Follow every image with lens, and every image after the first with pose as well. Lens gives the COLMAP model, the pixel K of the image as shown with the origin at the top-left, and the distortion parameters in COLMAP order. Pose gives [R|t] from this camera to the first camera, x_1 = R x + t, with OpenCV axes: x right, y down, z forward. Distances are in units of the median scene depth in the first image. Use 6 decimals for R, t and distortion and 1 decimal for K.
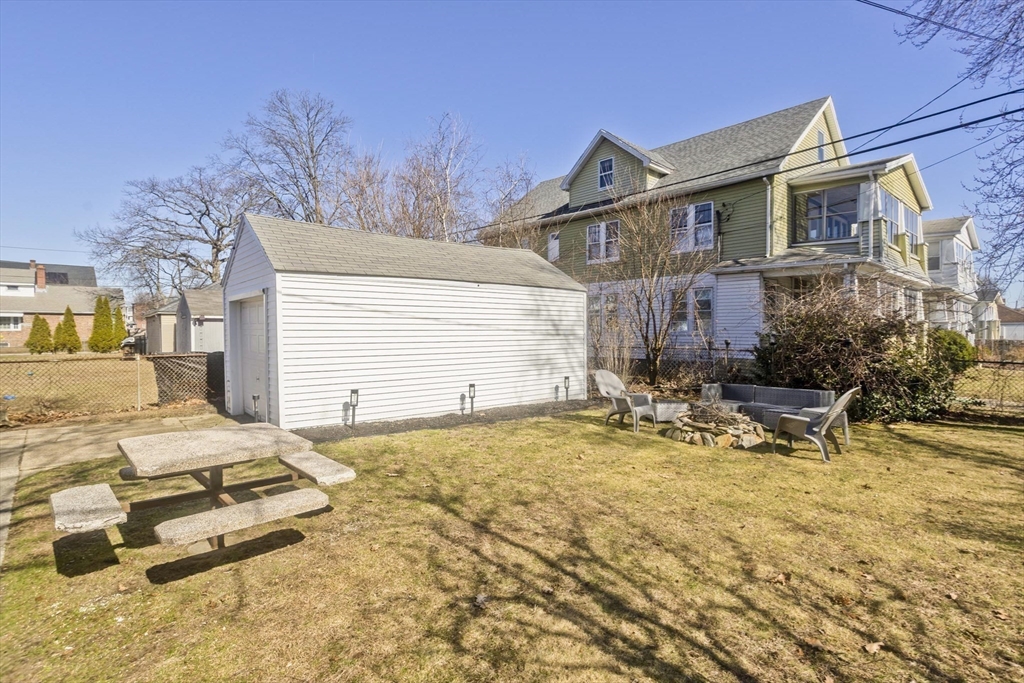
lens RADIAL K [[504.6, 0, 512.0], [0, 504.6, 341.5], [0, 0, 1]] dist [0.001429, 0.011966]
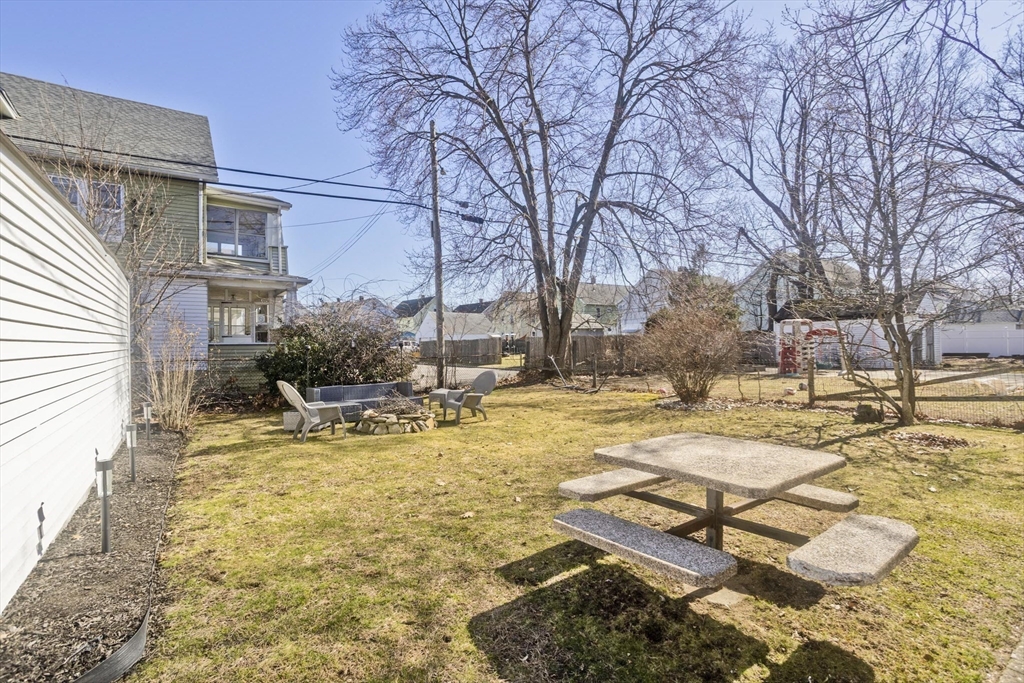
lens RADIAL K [[493.7, 0, 513.6], [0, 493.7, 338.5], [0, 0, 1]] dist [-0.000864, 0.000248]
pose [[0.129889, 0.006539, 0.991507, -0.715659], [0.036830, 0.999256, -0.011415, 0.013057], [-0.990844, 0.037999, 0.129552, 0.625738]]
